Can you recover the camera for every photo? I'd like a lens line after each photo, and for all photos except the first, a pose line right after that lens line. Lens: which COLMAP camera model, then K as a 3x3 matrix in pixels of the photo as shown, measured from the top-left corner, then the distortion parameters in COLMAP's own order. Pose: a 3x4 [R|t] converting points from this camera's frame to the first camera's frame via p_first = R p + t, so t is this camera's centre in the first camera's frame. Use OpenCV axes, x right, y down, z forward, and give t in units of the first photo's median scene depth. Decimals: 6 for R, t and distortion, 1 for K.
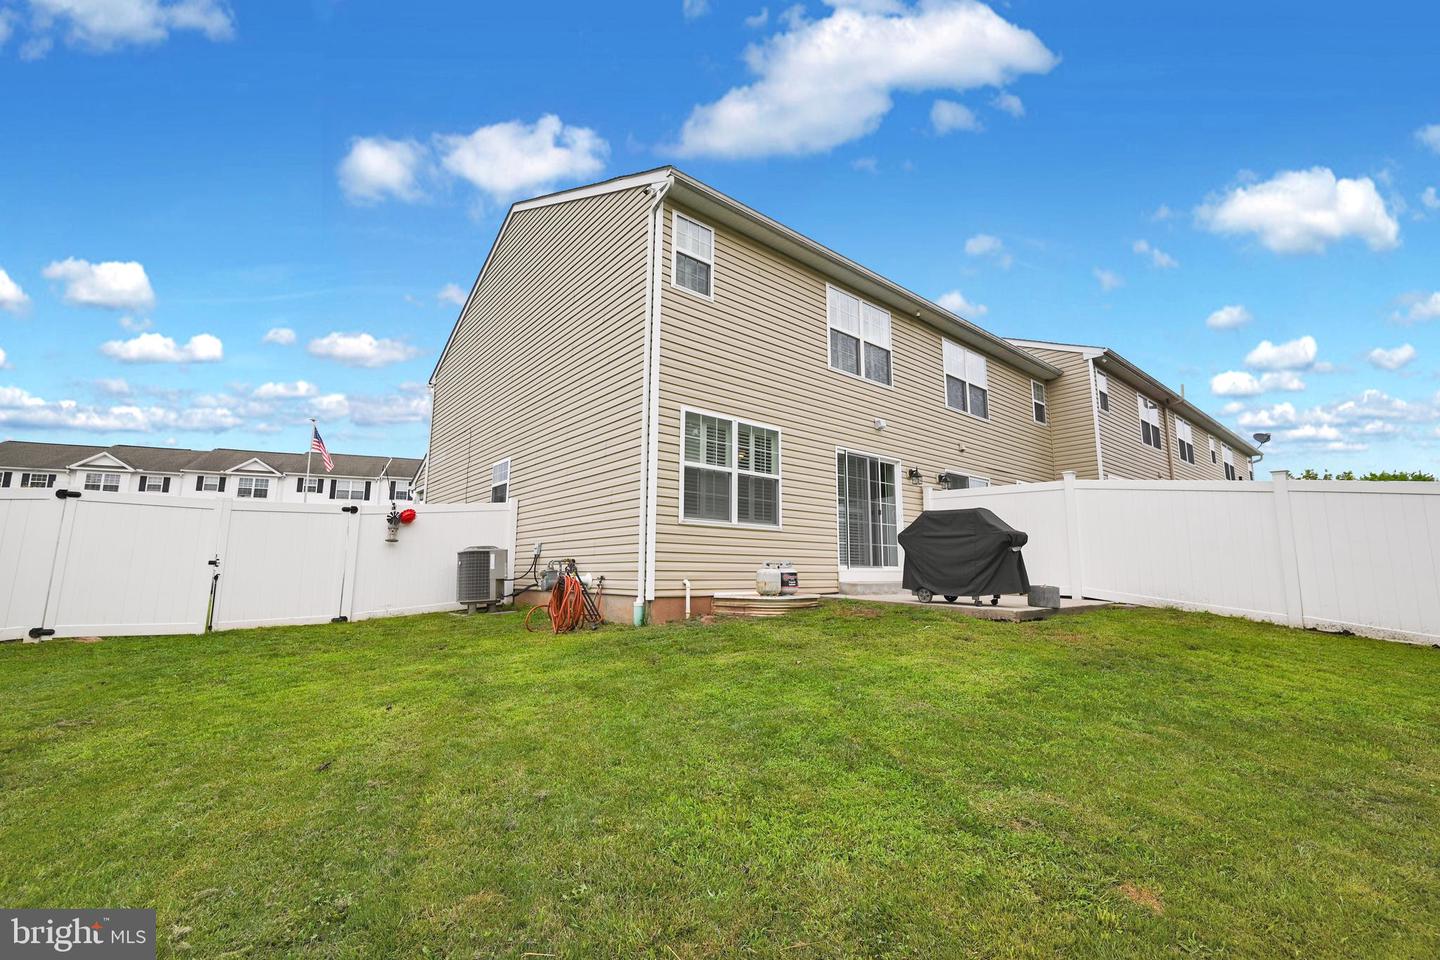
lens RADIAL K [[593.5, 0, 722.6], [0, 593.5, 481.3], [0, 0, 1]] dist [0.000713, 0.001043]
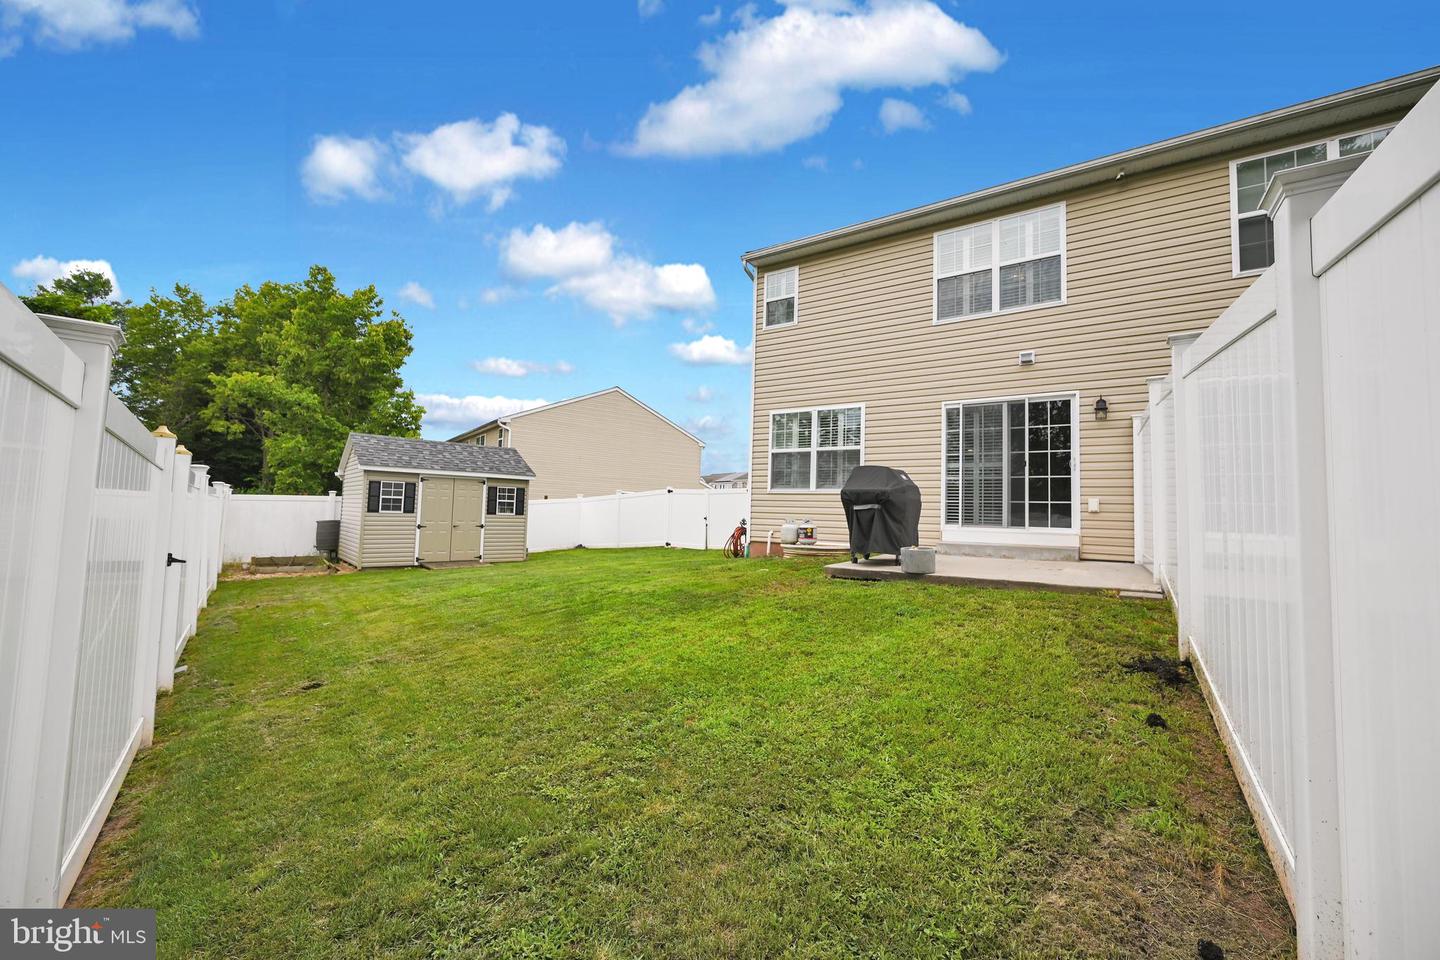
lens RADIAL K [[569.9, 0, 720.6], [0, 569.9, 481.1], [0, 0, 1]] dist [0.000616, 0.000213]
pose [[0.289604, -0.058465, -0.955359, 1.132341], [0.116167, 0.992901, -0.025548, 0.058598], [0.950071, -0.103583, 0.294340, 0.430745]]
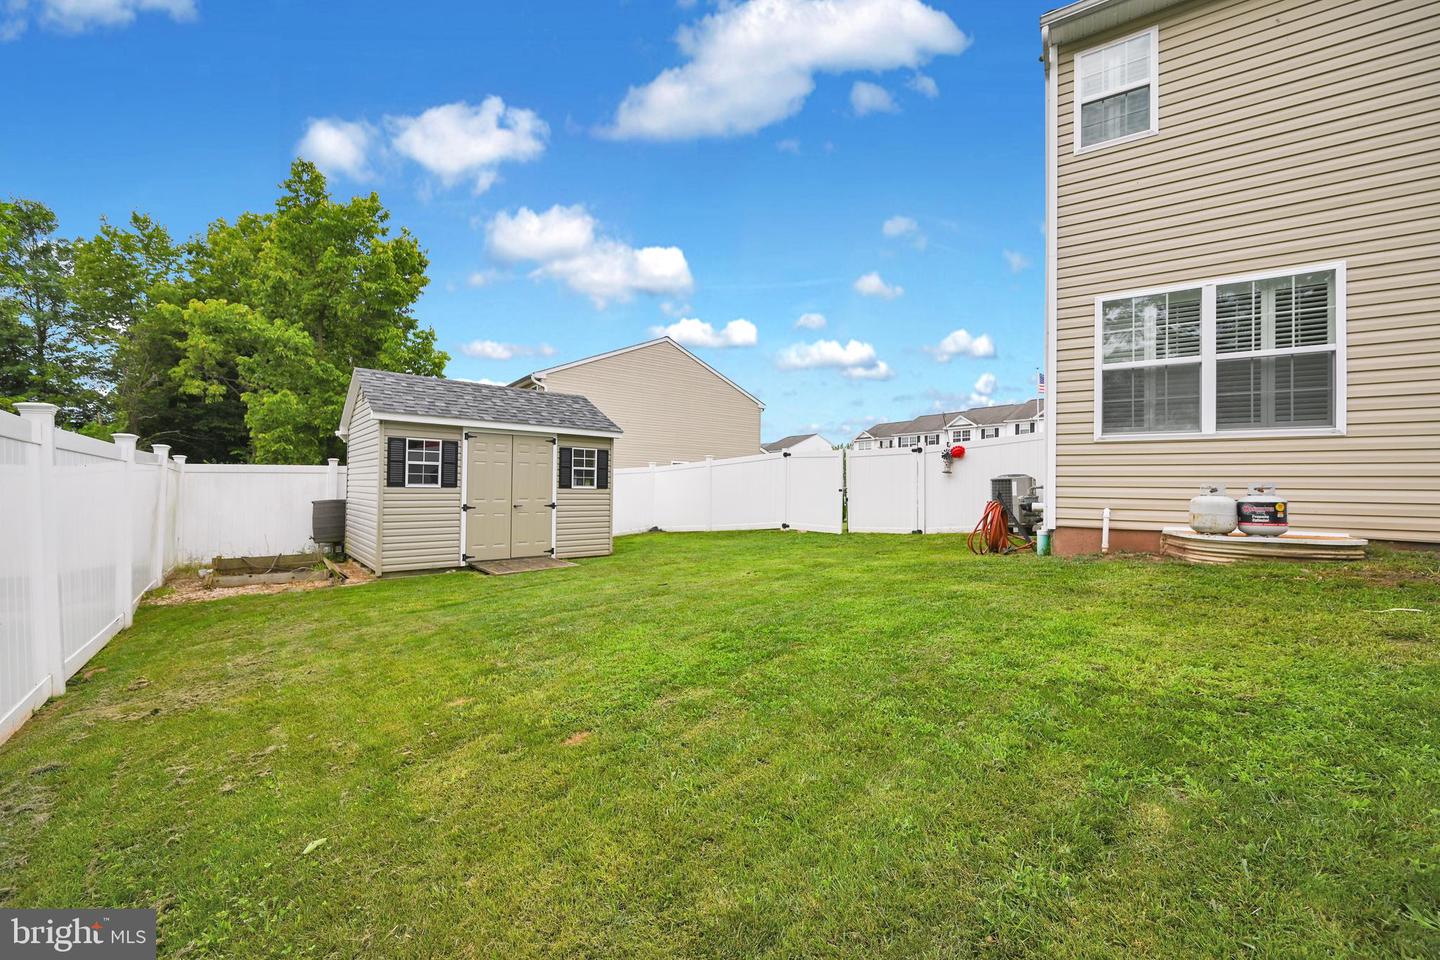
lens RADIAL K [[569.9, 0, 718.5], [0, 569.9, 480.0], [0, 0, 1]] dist [0.000616, 0.000213]
pose [[0.281843, -0.021027, -0.959230, 0.495973], [0.129743, 0.991412, 0.016388, 0.038829], [0.950648, -0.129072, 0.282151, 0.238579]]
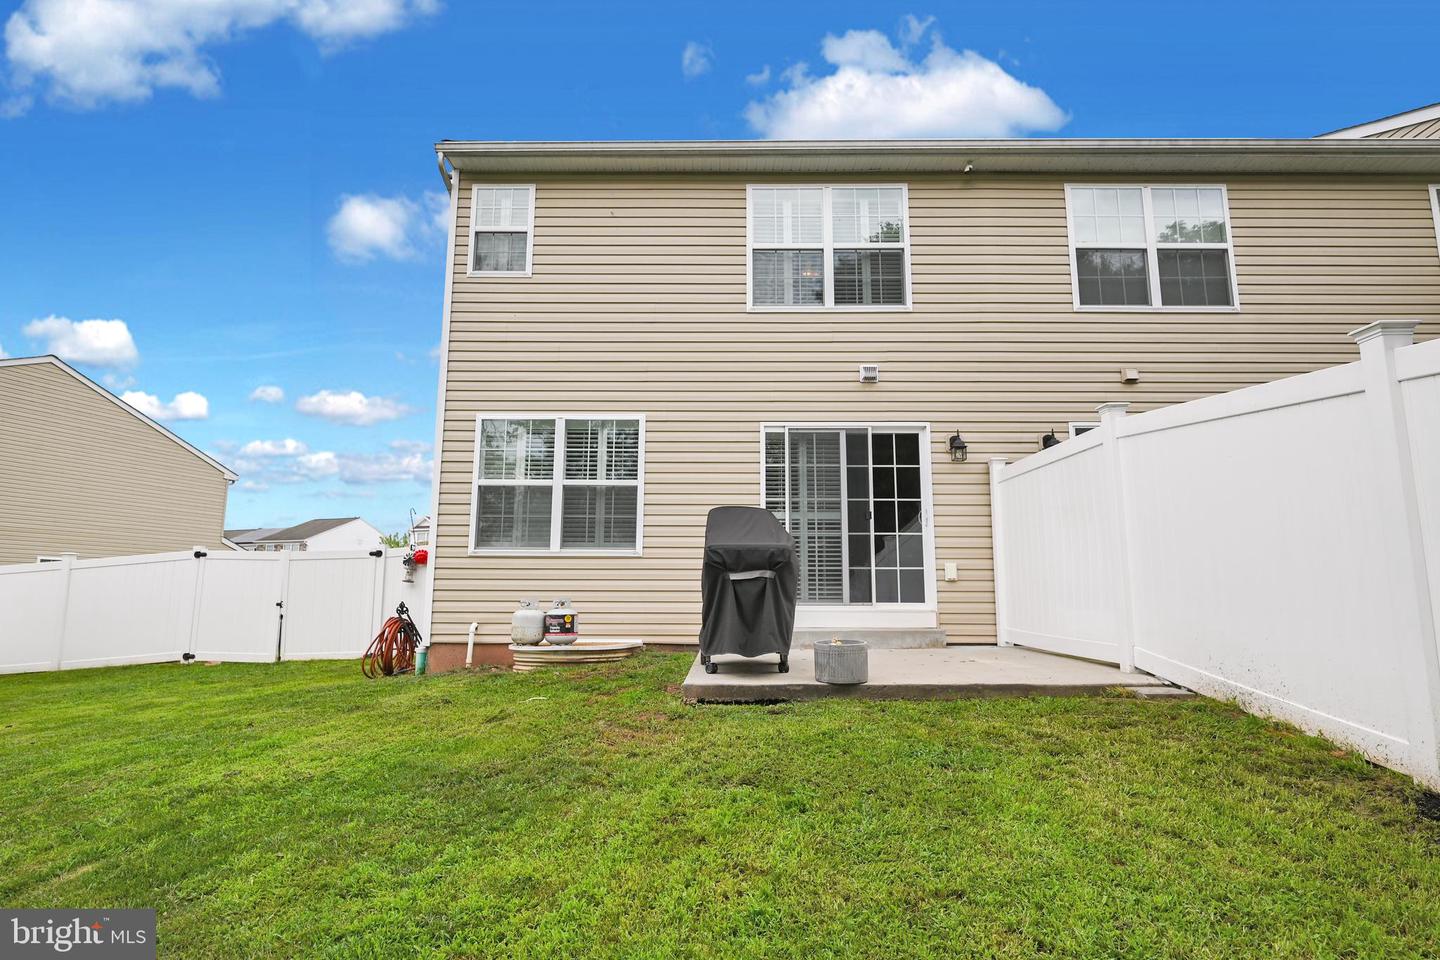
lens RADIAL K [[780.0, 0, 728.1], [0, 780.0, 479.5], [0, 0, 1]] dist [-0.002717, -0.001378]
pose [[0.767313, -0.106416, -0.632382, 0.829449], [0.099103, 0.993966, -0.047015, 0.047971], [0.633569, -0.026596, 0.773229, 0.348837]]
